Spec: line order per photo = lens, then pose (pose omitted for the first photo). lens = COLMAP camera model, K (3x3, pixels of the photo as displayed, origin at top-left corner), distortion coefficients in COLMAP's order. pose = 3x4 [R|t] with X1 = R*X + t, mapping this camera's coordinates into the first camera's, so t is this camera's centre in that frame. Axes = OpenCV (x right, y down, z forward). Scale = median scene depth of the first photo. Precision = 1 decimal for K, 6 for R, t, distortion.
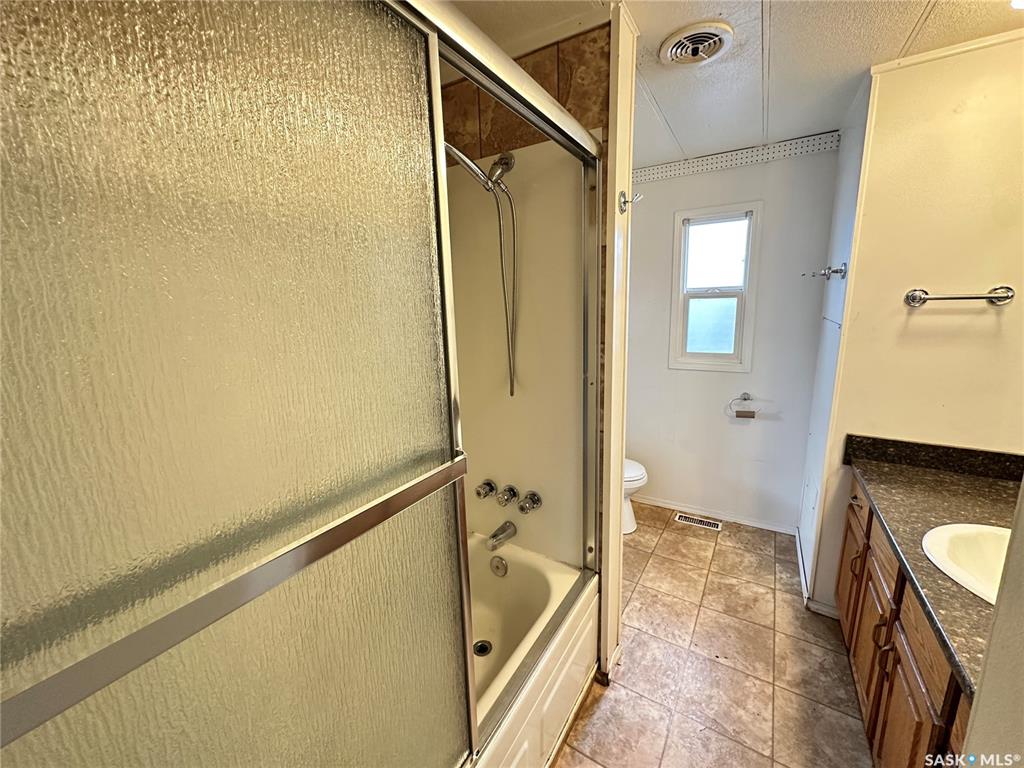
lens RADIAL K [[408.5, 0, 507.0], [0, 408.5, 373.9], [0, 0, 1]] dist [-0.000806, 0.001673]
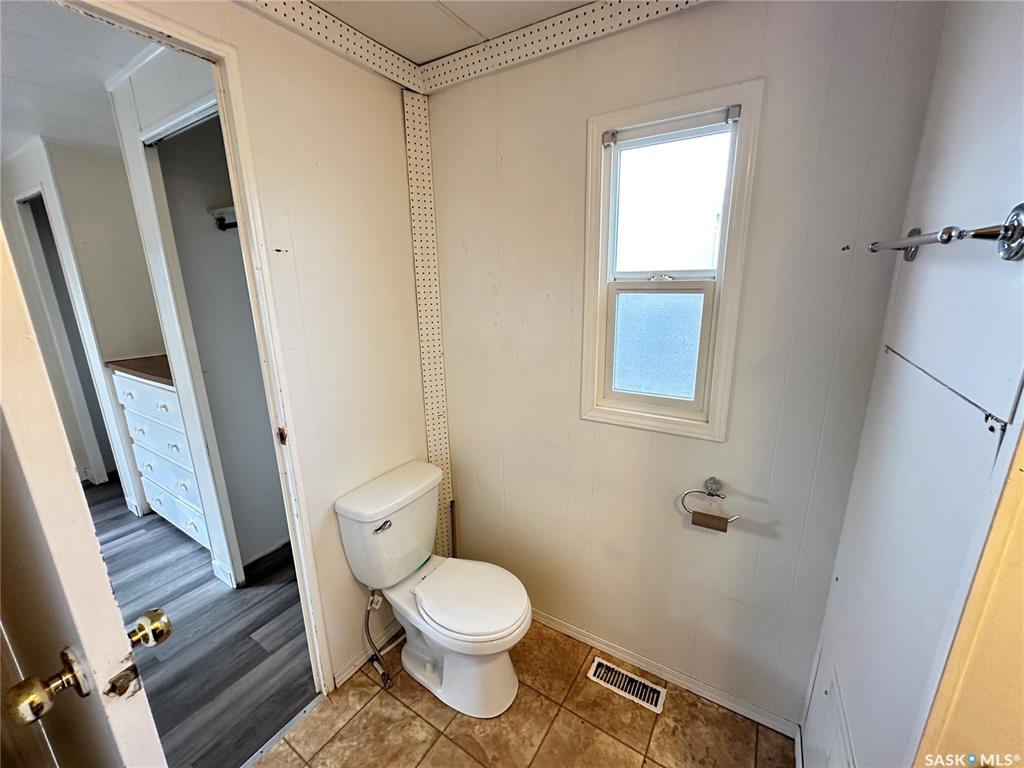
lens RADIAL K [[408.5, 0, 510.7], [0, 408.5, 376.7], [0, 0, 1]] dist [-0.000806, 0.001673]
pose [[0.999898, 0.007928, -0.011884, 0.331582], [-0.007055, 0.997393, 0.071817, -0.118720], [0.012422, -0.071726, 0.997347, 0.487827]]
